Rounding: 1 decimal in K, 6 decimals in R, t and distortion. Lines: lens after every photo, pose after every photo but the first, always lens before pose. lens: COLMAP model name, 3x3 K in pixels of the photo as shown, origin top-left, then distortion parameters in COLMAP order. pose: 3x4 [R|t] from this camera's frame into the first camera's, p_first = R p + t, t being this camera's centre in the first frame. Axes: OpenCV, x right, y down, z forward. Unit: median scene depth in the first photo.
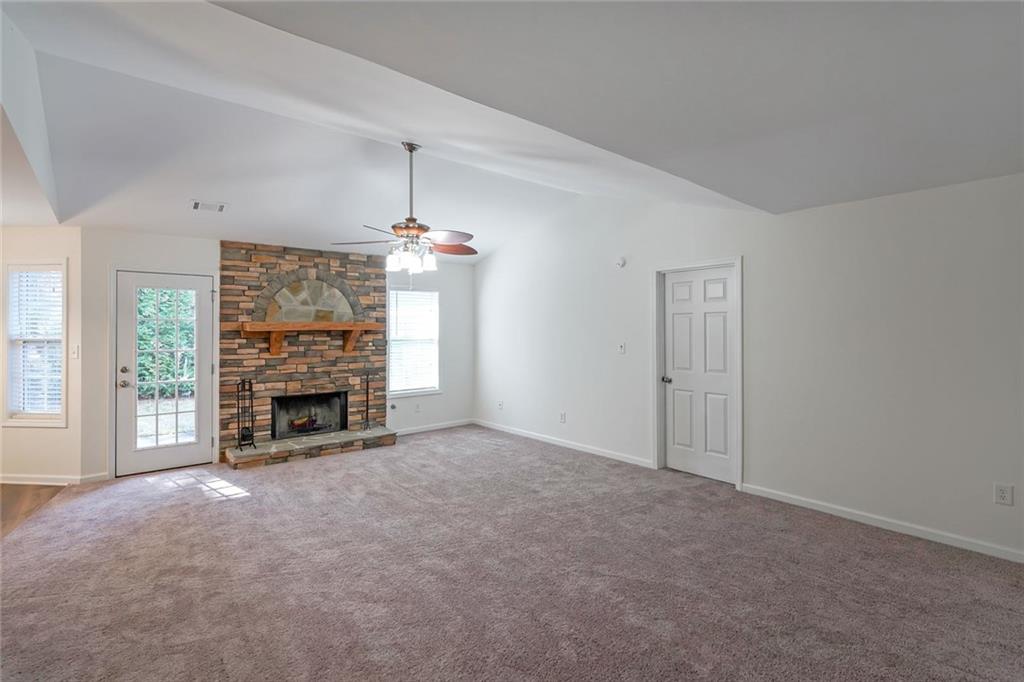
lens RADIAL K [[484.5, 0, 518.3], [0, 484.5, 327.1], [0, 0, 1]] dist [-0.011361, 0.004169]
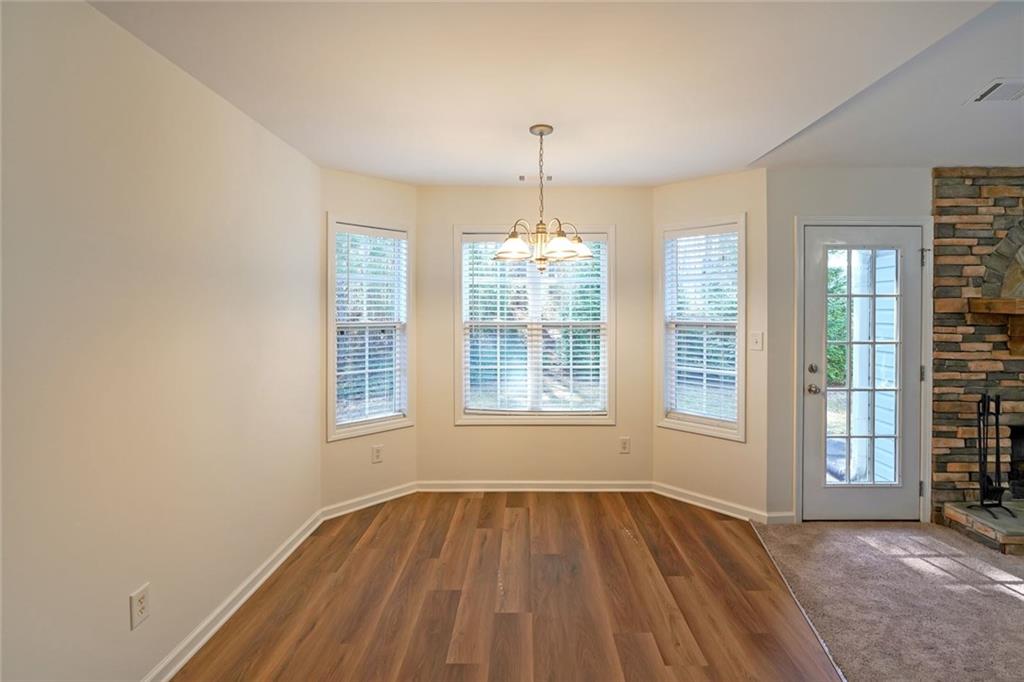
lens RADIAL K [[476.1, 0, 517.2], [0, 476.1, 310.0], [0, 0, 1]] dist [-0.014897, 0.005368]
pose [[0.758513, 0.001119, -0.651657, -0.612586], [0.000804, 0.999996, 0.002653, 0.002091], [0.651657, -0.002536, 0.758509, 0.181743]]
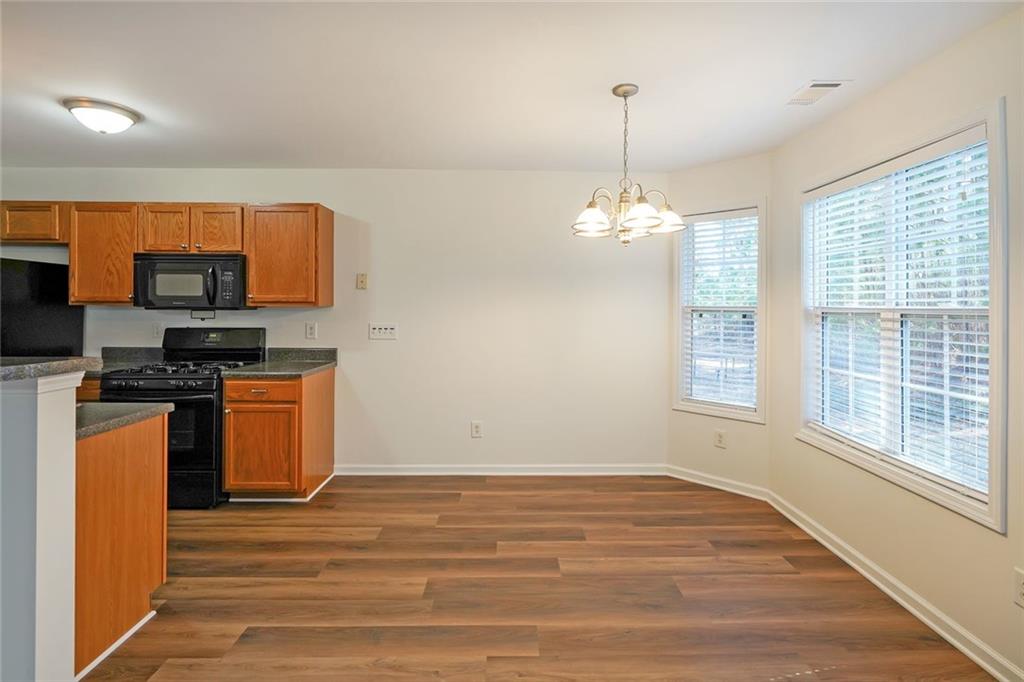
lens RADIAL K [[484.5, 0, 535.9], [0, 484.5, 304.6], [0, 0, 1]] dist [-0.011361, 0.004169]
pose [[-0.625437, -0.001580, -0.780273, -0.511336], [-0.001885, 0.999998, -0.000514, 0.019996], [0.780273, 0.001149, -0.625438, 0.774216]]
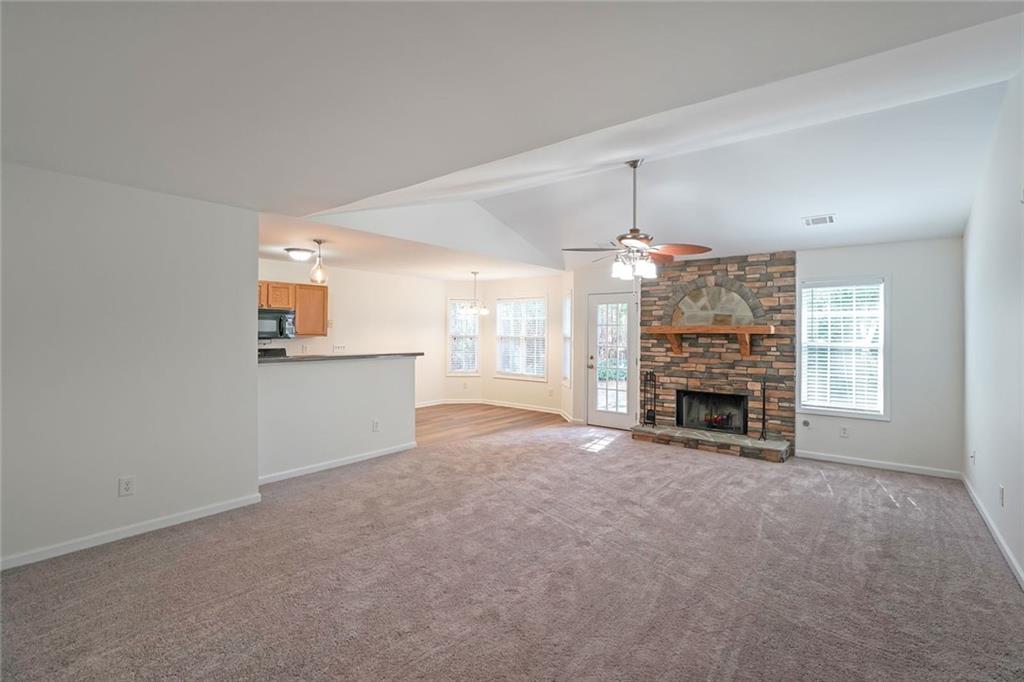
lens RADIAL K [[476.1, 0, 511.1], [0, 476.1, 328.0], [0, 0, 1]] dist [-0.014897, 0.005368]
pose [[0.185659, -0.003354, -0.982608, 0.576494], [-0.004220, 0.999982, -0.004211, 0.000816], [0.982605, 0.004929, 0.185642, 0.400185]]
